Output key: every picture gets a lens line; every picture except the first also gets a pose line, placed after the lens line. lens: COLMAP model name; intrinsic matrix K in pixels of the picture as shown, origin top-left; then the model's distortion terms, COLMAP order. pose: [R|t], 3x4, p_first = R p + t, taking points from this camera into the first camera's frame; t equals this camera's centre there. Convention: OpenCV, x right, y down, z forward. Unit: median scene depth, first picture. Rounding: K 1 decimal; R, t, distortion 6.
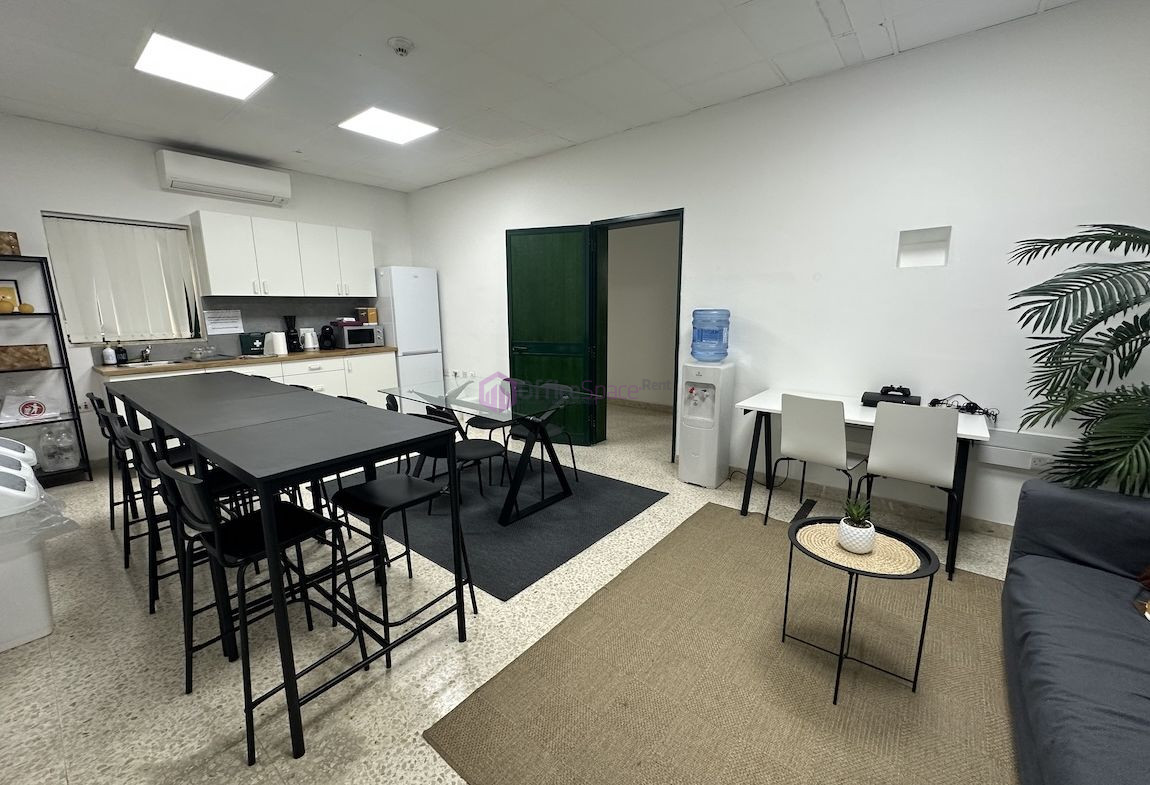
lens RADIAL K [[457.9, 0, 575.0], [0, 457.9, 392.5], [0, 0, 1]] dist [-0.000345, -0.000069]
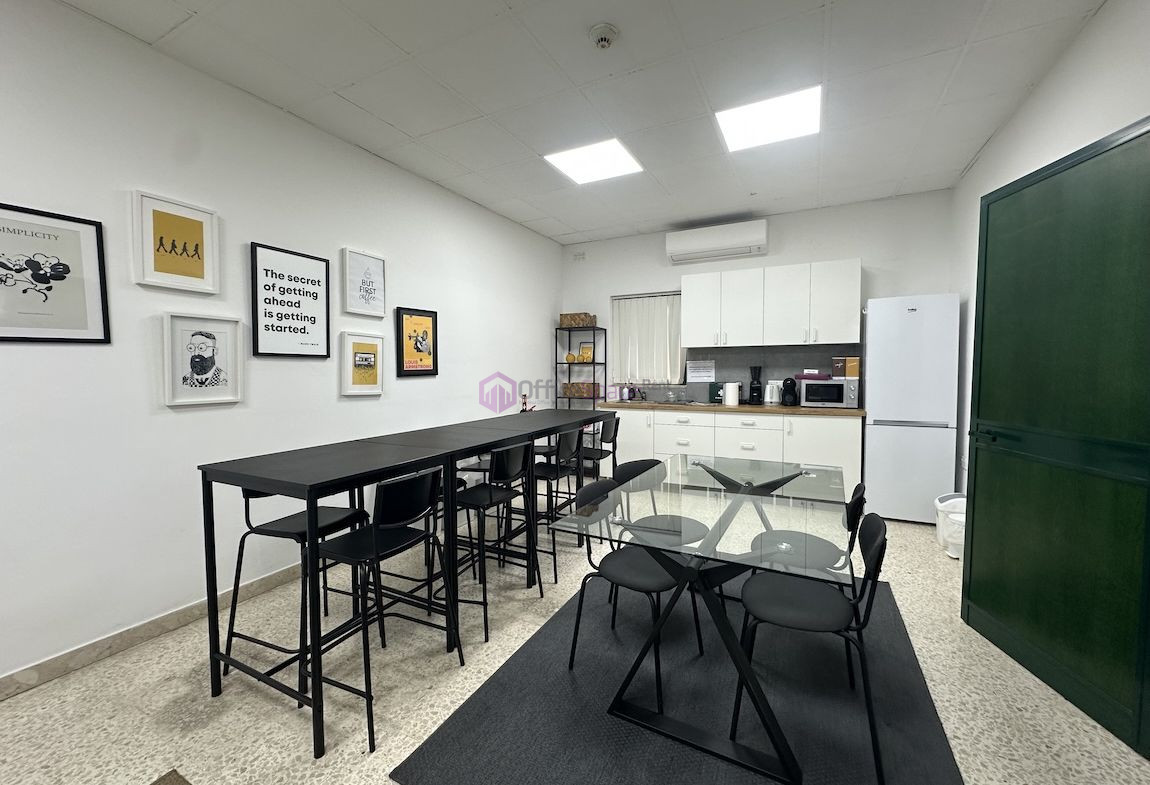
lens RADIAL K [[457.9, 0, 575.0], [0, 457.9, 392.5], [0, 0, 1]] dist [-0.000345, -0.000069]
pose [[0.195135, 0.059885, -0.978946, 0.243602], [-0.176031, 0.984064, 0.025109, -0.077044], [0.964850, 0.167425, 0.202567, 0.486070]]
